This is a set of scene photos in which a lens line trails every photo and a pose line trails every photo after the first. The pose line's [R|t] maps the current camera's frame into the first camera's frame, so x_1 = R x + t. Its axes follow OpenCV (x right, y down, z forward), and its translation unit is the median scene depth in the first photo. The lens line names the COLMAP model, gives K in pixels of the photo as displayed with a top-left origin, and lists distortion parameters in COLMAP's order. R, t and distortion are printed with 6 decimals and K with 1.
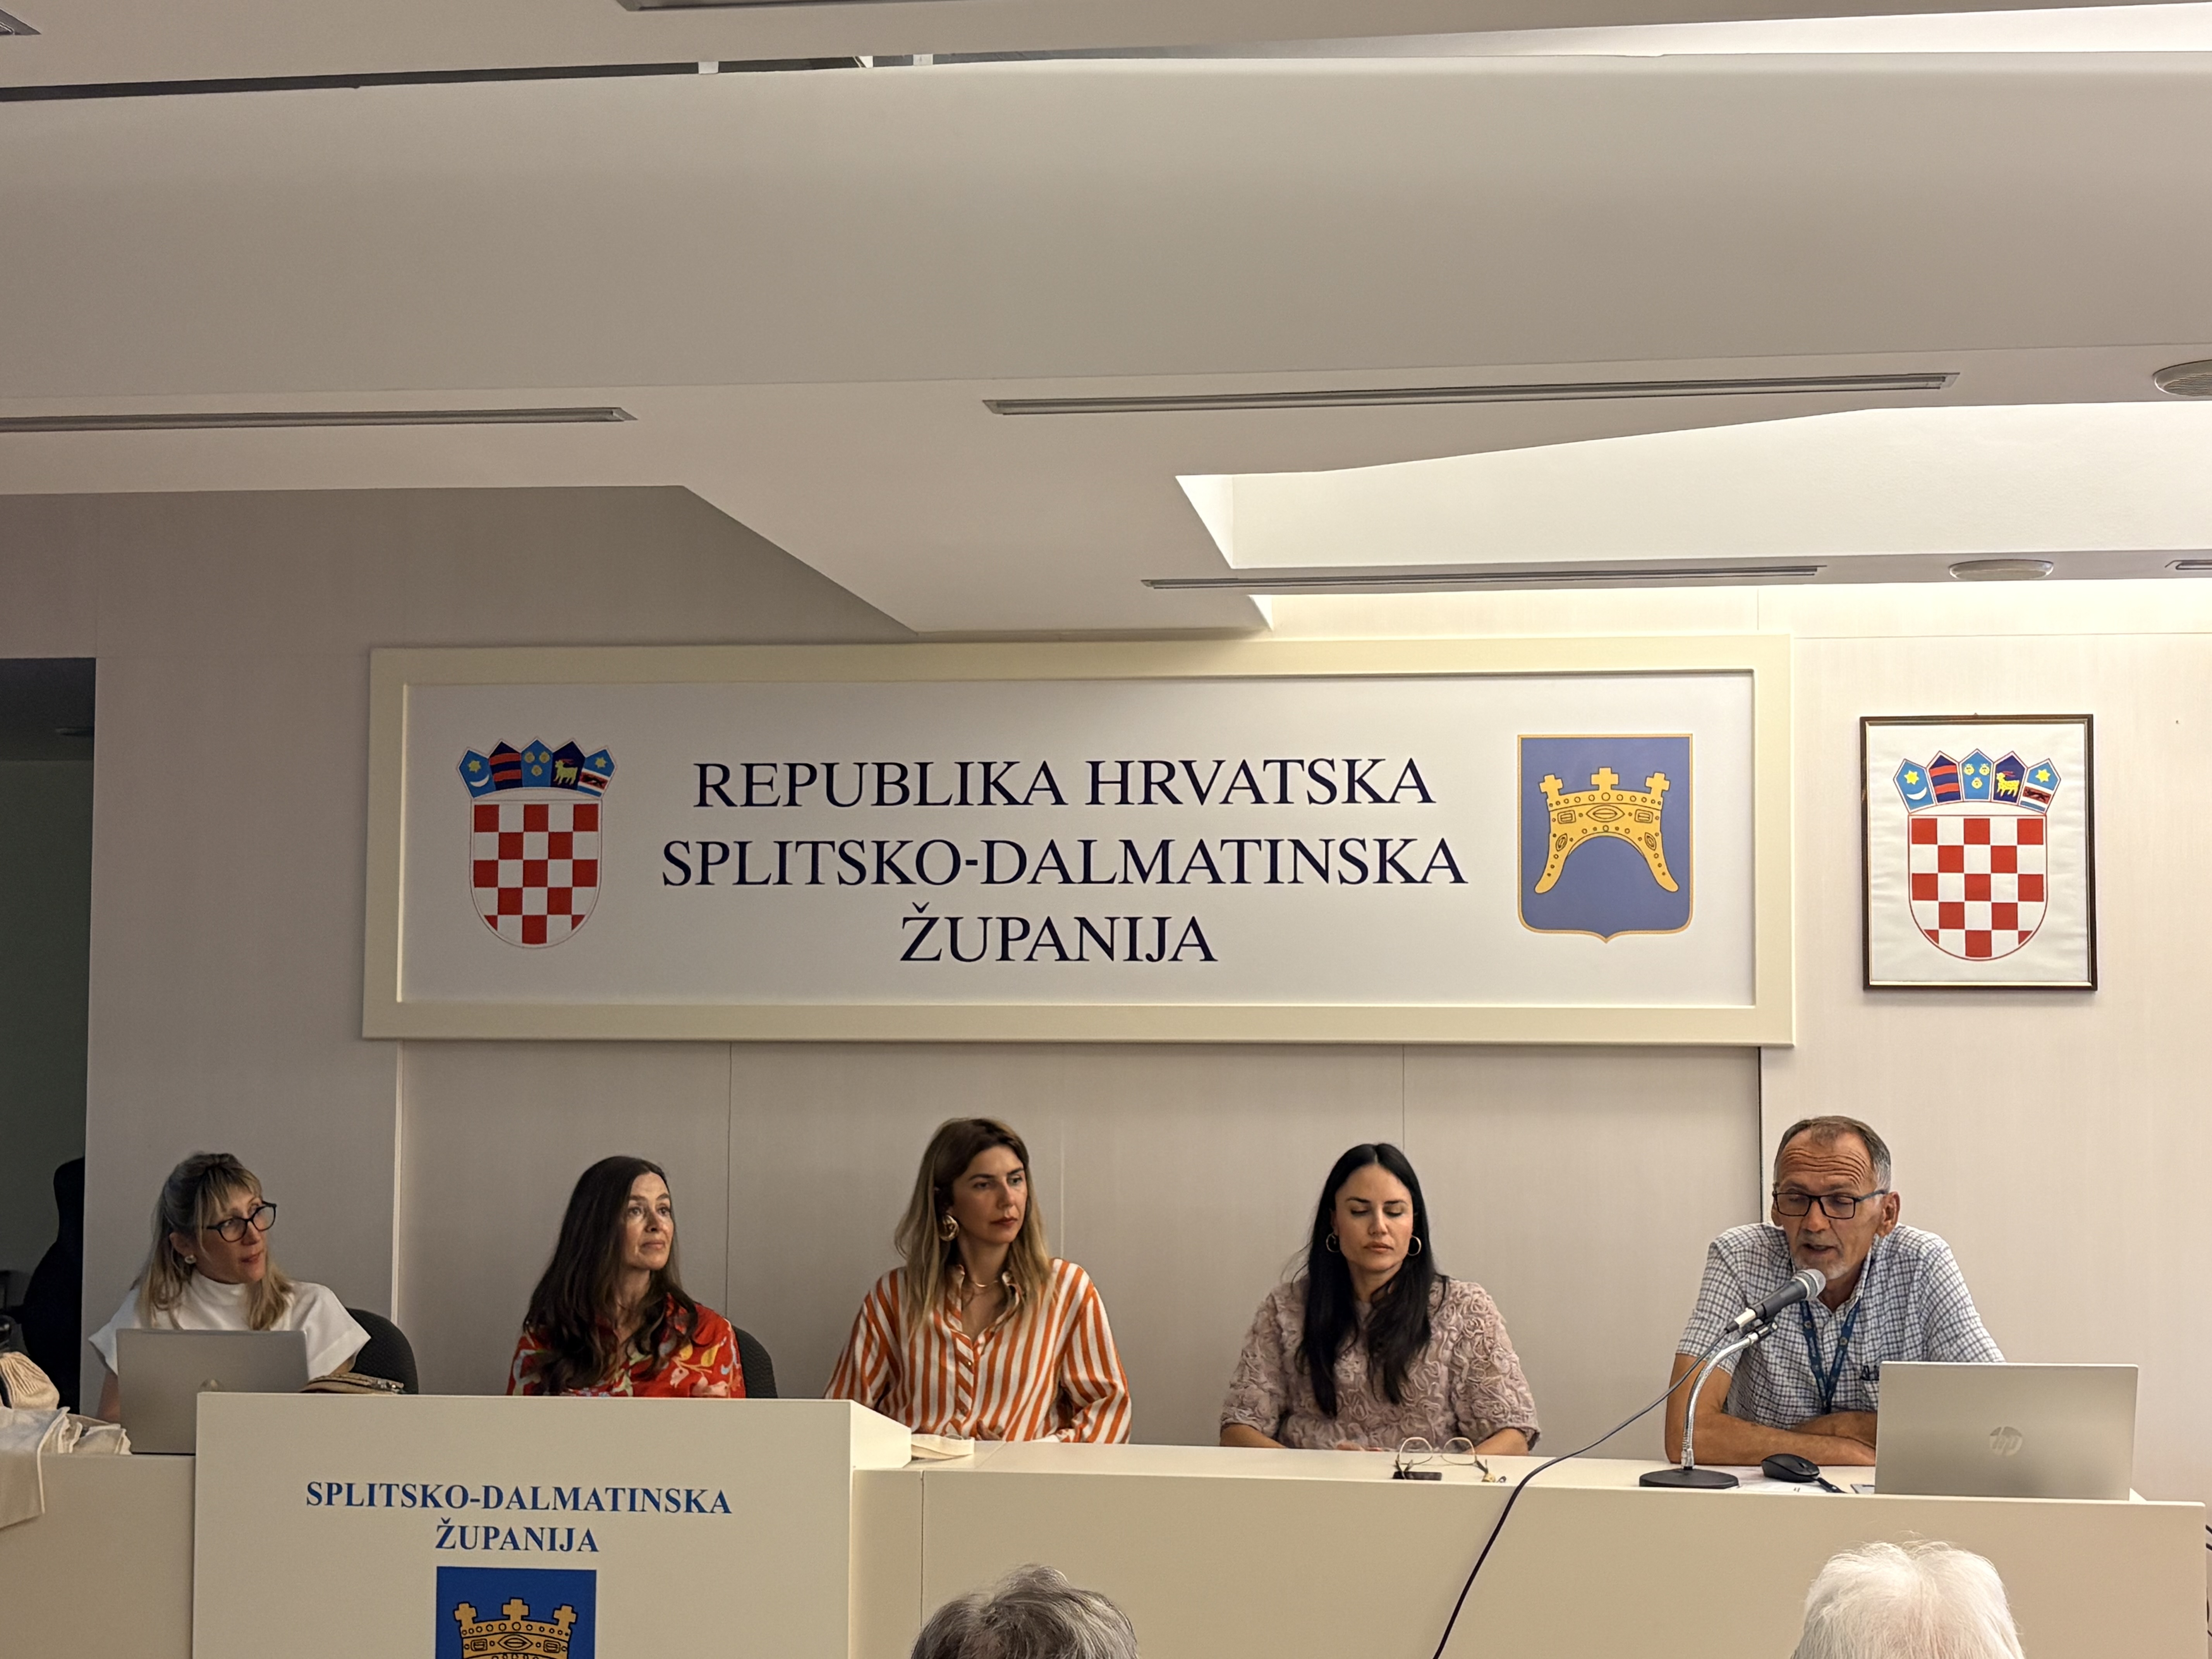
lens RADIAL K [[3046.1, 0, 1113.4], [0, 3046.1, 844.3], [0, 0, 1]] dist [0.270768, -1.117960]
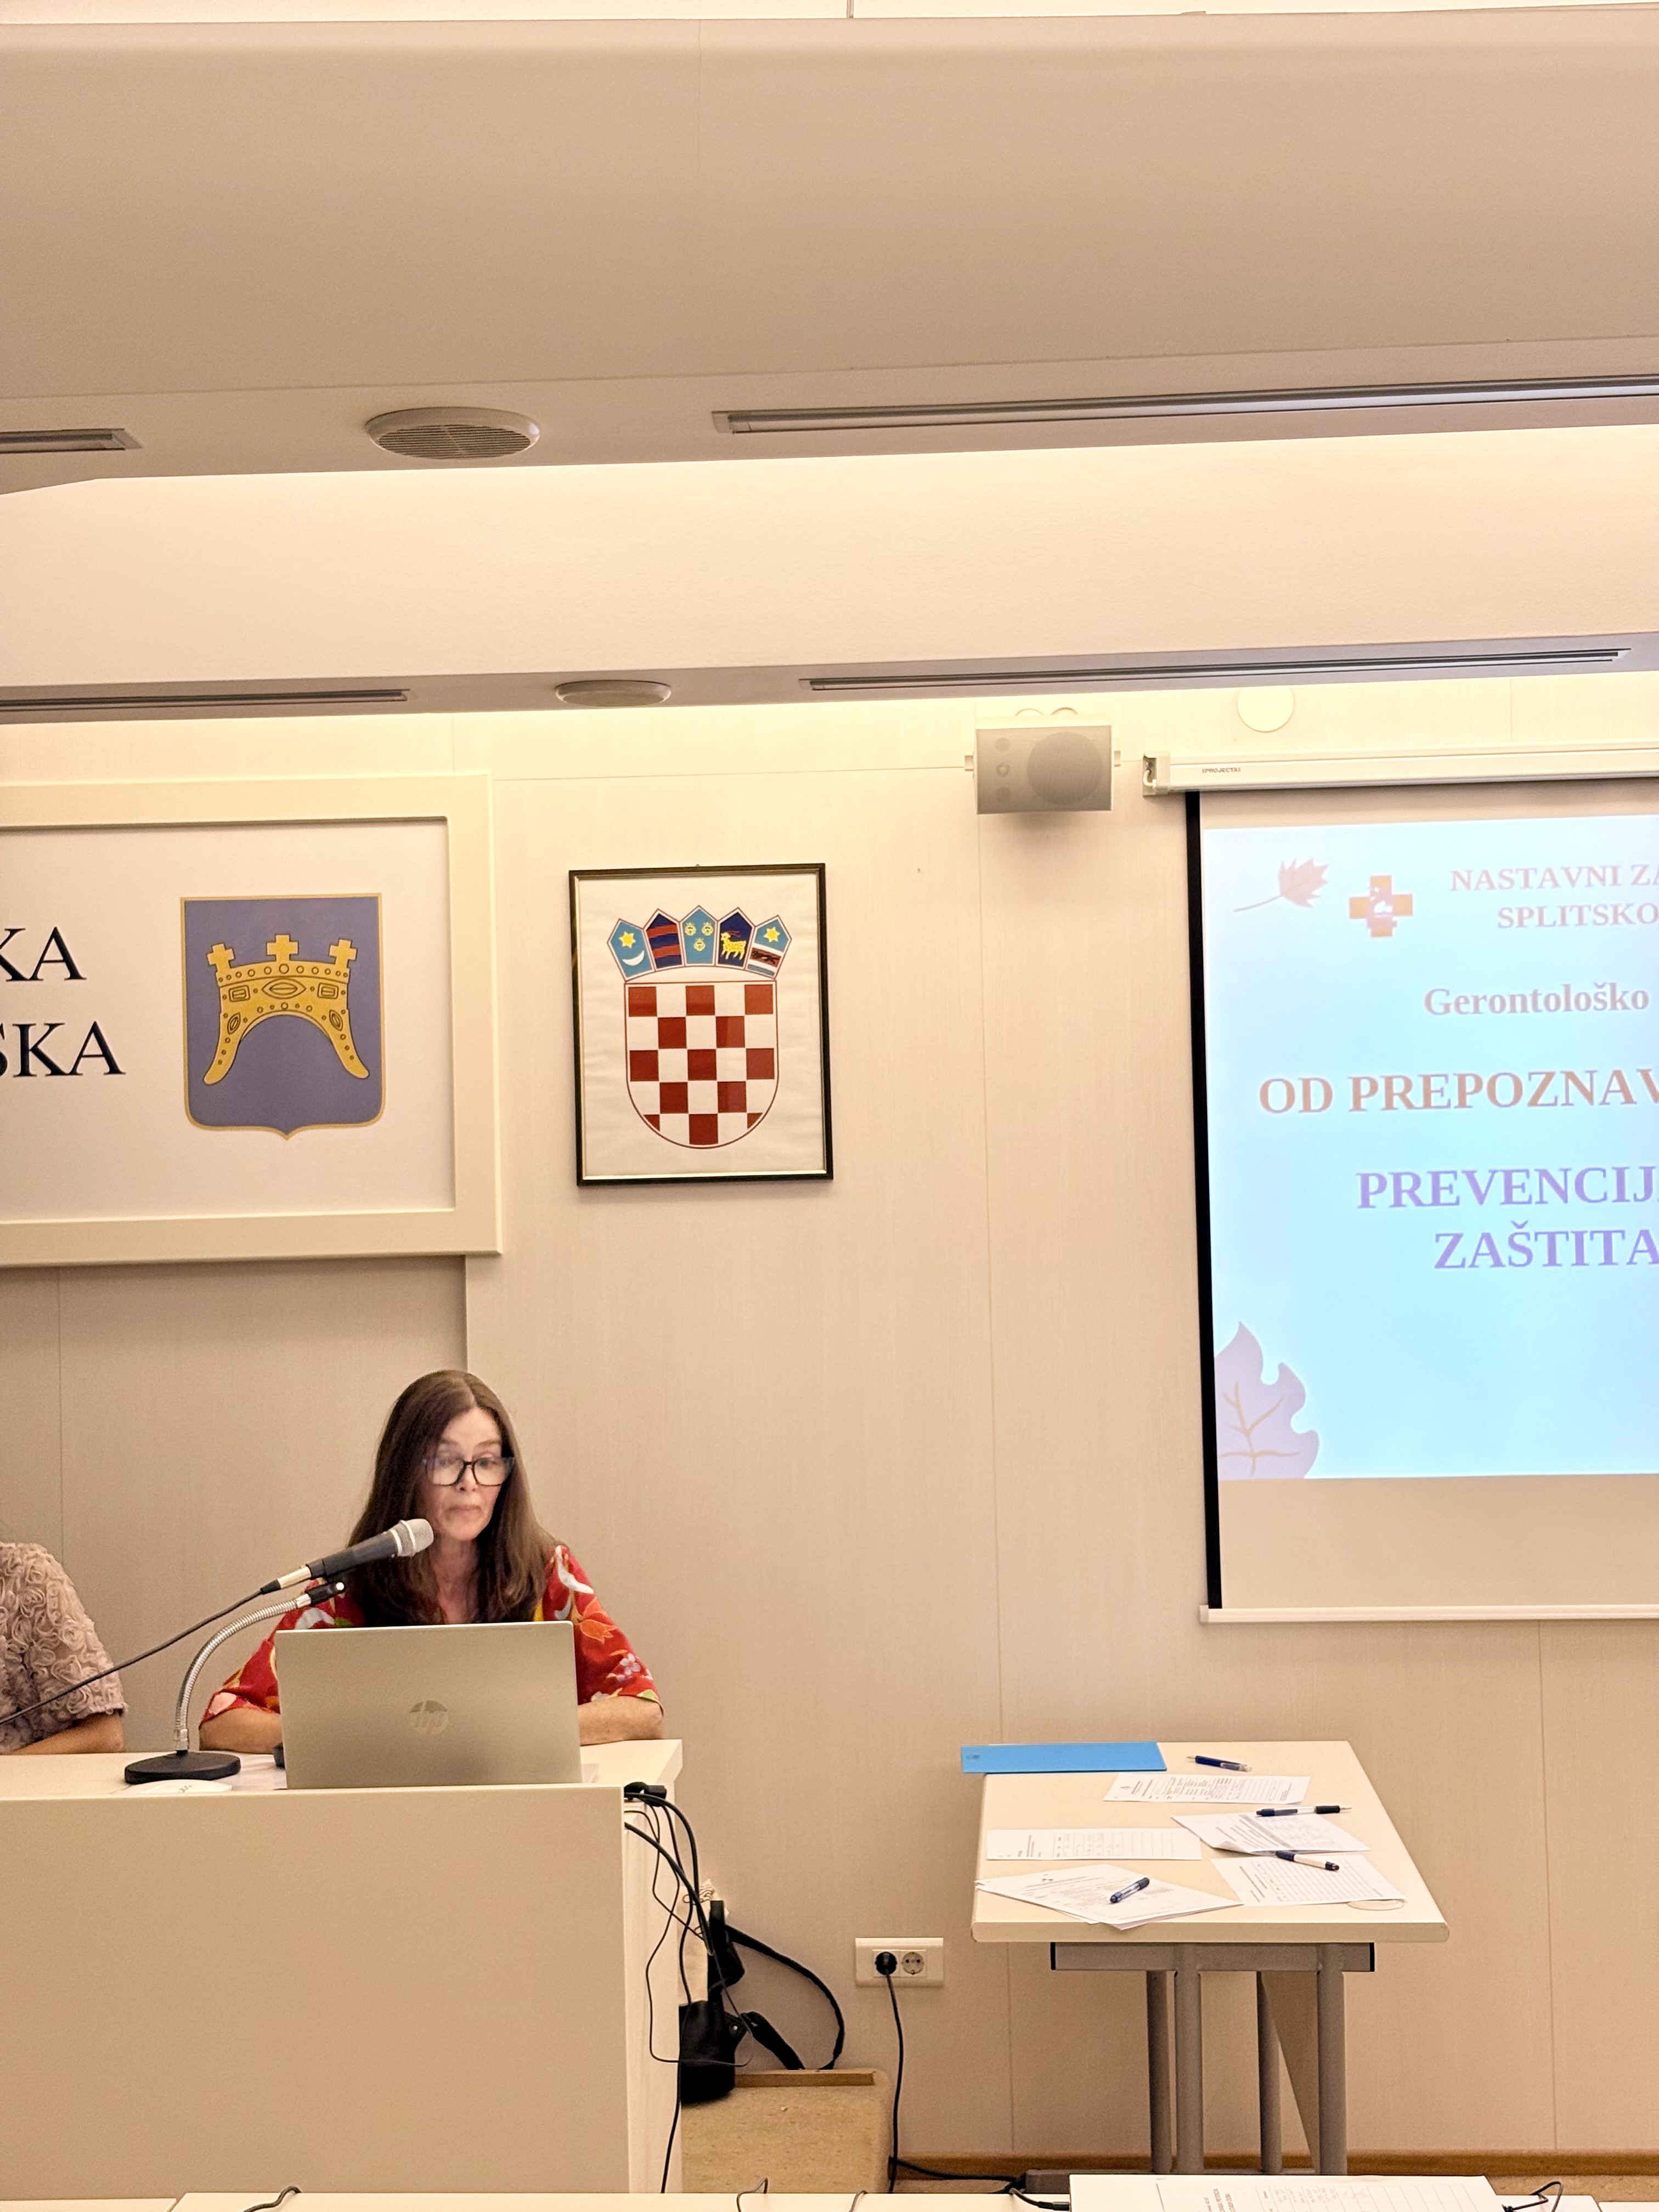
lens RADIAL K [[3352.8, 0, 829.5], [0, 3352.8, 1106.0], [0, 0, 1]] dist [0.243182, -0.952333]
pose [[0.996329, -0.025073, 0.081851, 0.234560], [0.023589, 0.999540, 0.019047, 0.008329], [-0.082291, -0.017046, 0.996463, 0.053911]]
